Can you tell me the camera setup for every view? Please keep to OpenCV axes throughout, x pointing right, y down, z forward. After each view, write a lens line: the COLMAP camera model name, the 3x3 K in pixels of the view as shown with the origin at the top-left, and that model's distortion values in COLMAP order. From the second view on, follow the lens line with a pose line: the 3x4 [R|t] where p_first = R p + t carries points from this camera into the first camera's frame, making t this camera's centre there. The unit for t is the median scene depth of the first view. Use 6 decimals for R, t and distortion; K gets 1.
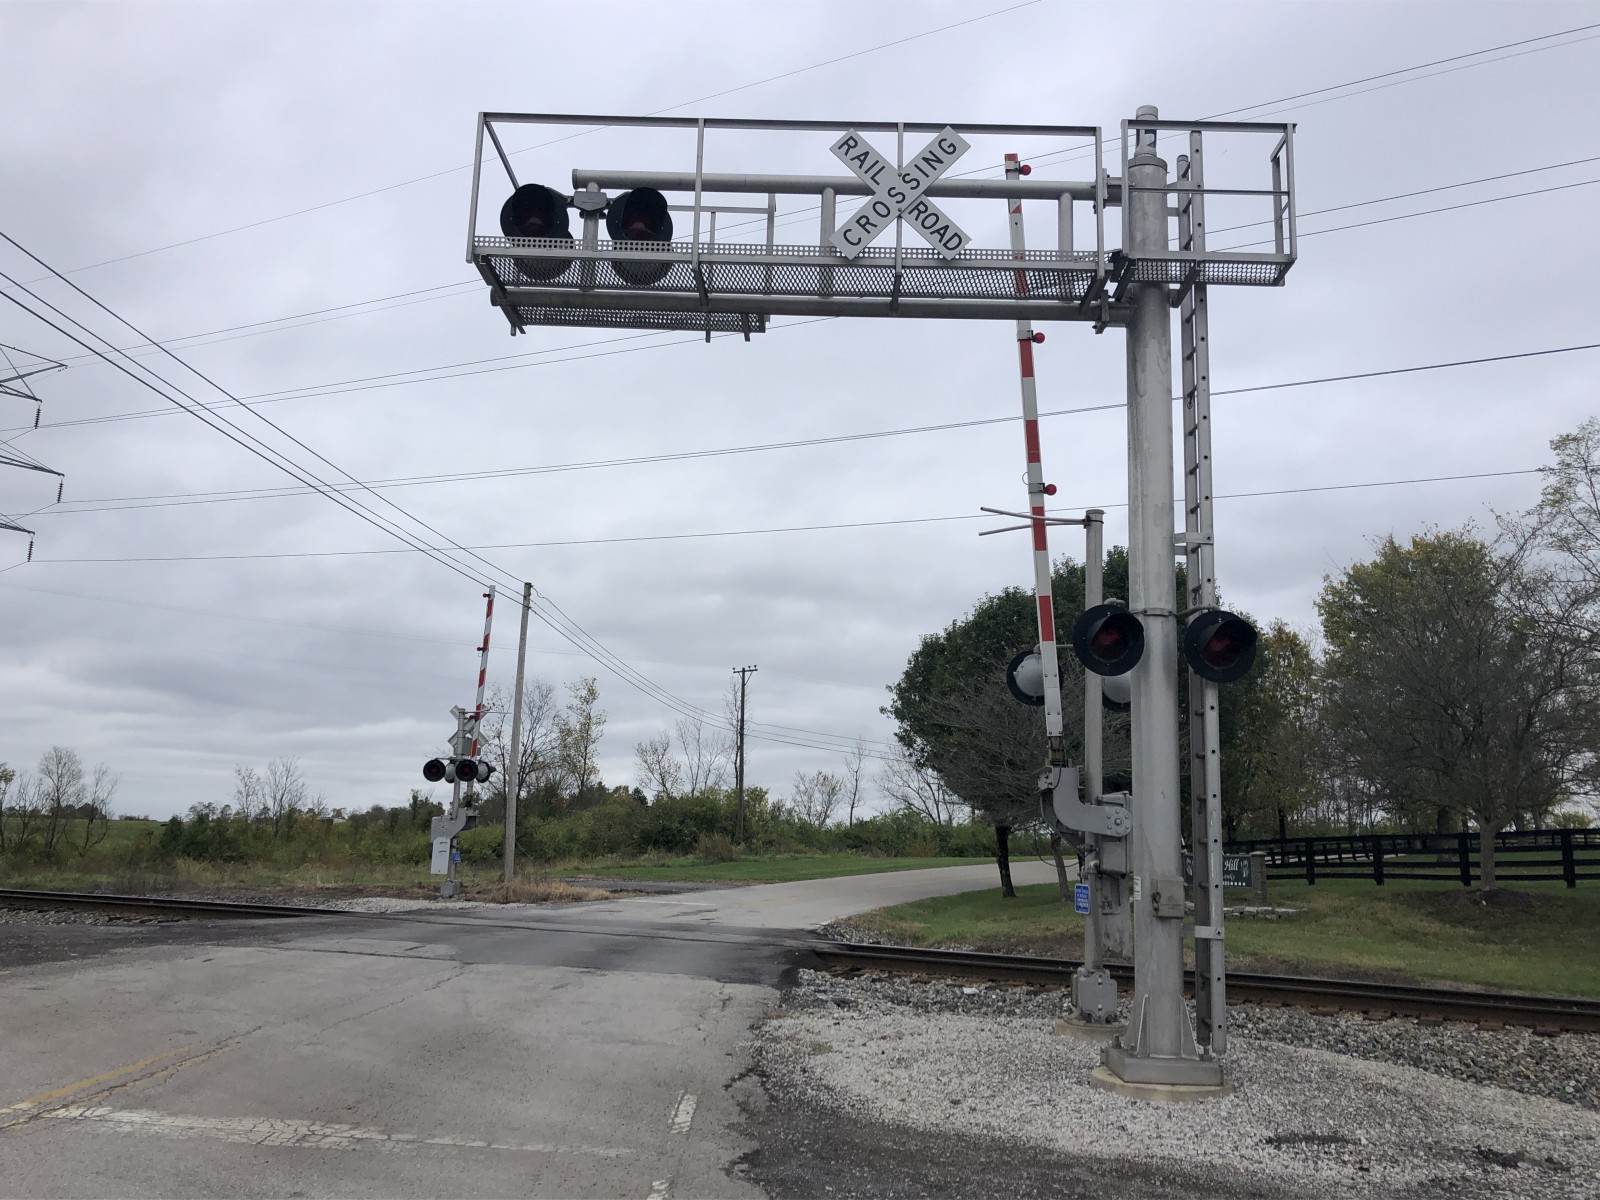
lens RADIAL K [[1336.5, 0, 800.0], [0, 1336.5, 600.0], [0, 0, 1]] dist [0.034649, -0.007948]
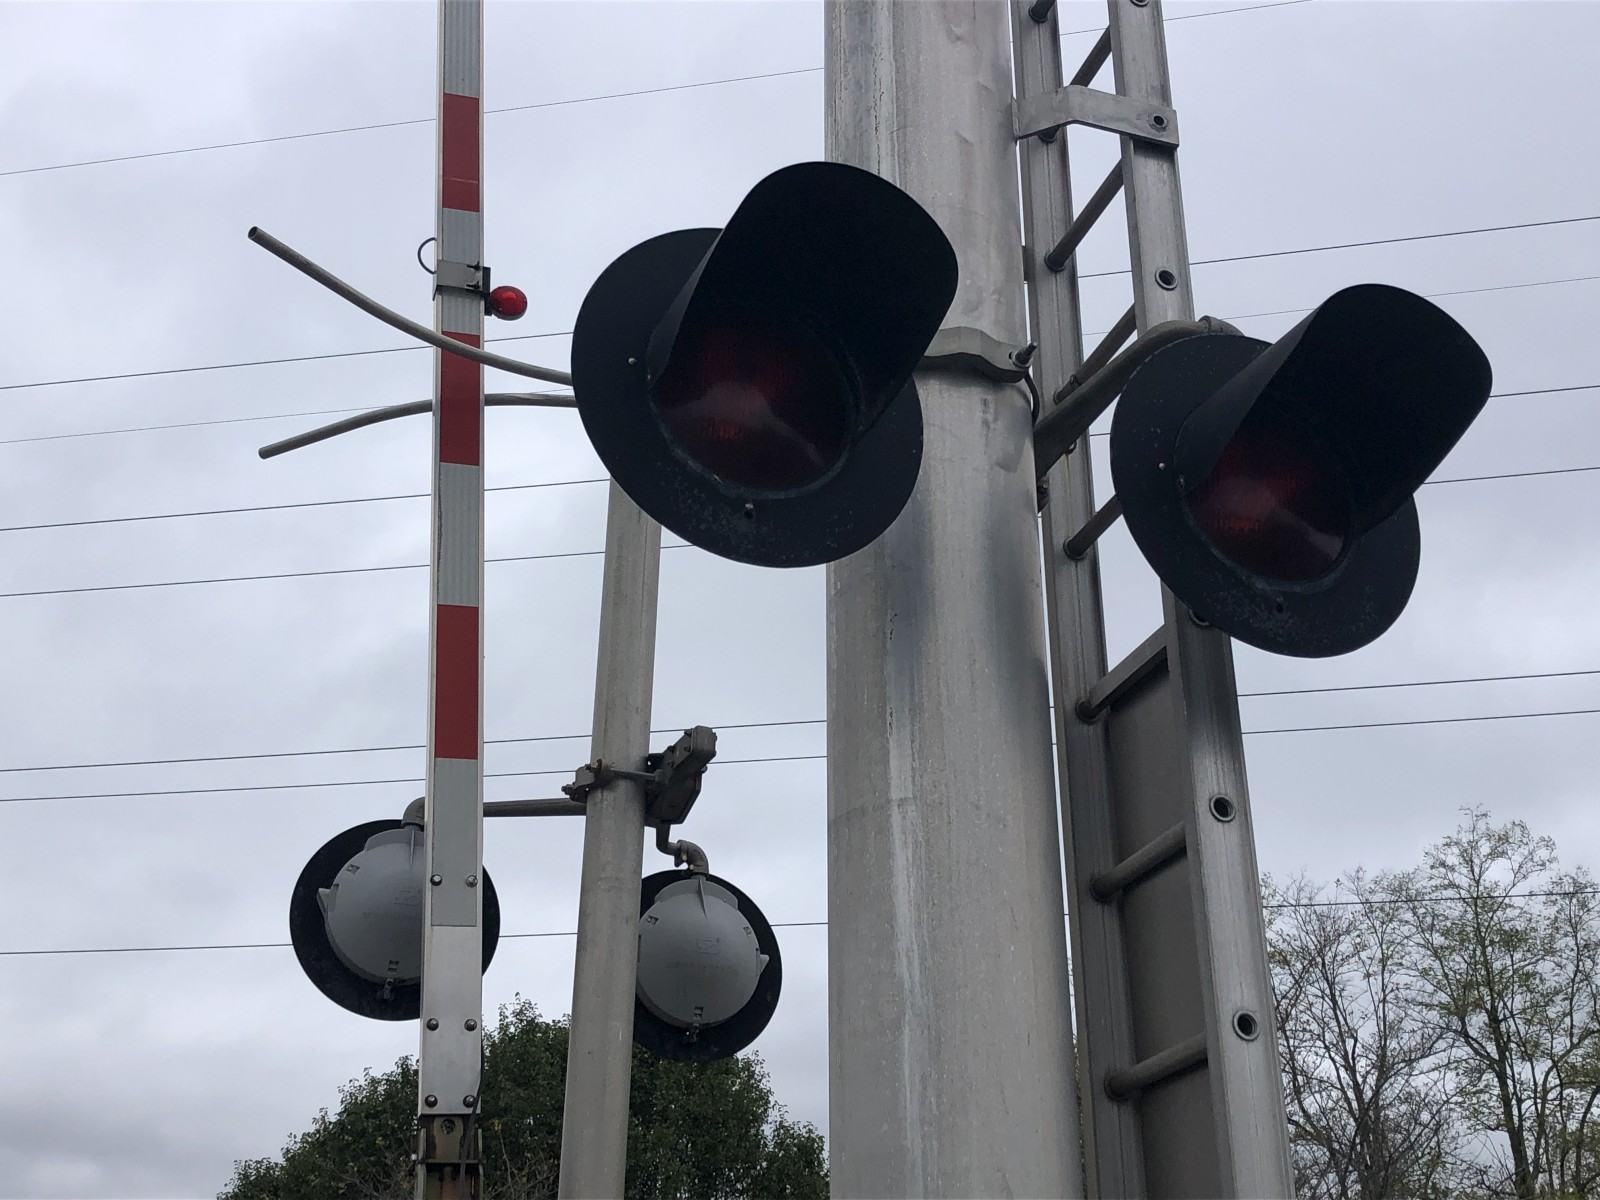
lens RADIAL K [[1814.4, 0, 800.0], [0, 1814.4, 600.0], [0, 0, 1]] dist [-0.000100, -0.009512]
pose [[0.940383, 0.130377, 0.314136, 0.099613], [-0.025506, 0.948044, -0.317115, 0.086621], [-0.339159, 0.290197, 0.894850, 0.483049]]
